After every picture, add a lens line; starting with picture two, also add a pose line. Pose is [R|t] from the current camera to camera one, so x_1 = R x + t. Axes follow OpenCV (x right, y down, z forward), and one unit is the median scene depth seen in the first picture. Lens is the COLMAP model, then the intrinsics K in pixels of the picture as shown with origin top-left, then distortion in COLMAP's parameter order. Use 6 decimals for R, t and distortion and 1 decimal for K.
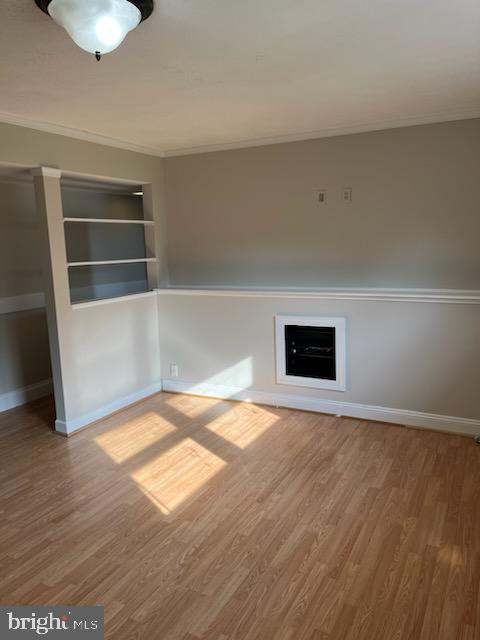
lens RADIAL K [[489.2, 0, 244.7], [0, 489.2, 320.7], [0, 0, 1]] dist [0.022898, -0.030176]
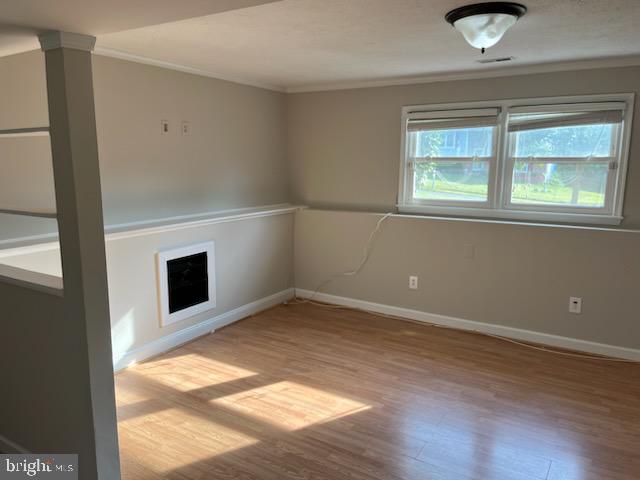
lens RADIAL K [[489.2, 0, 321.3], [0, 489.2, 238.7], [0, 0, 1]] dist [0.022898, -0.030176]
pose [[0.066565, -0.137271, 0.988294, -0.923880], [0.160005, 0.979141, 0.125223, -0.116027], [-0.984869, 0.149797, 0.087141, 0.704317]]
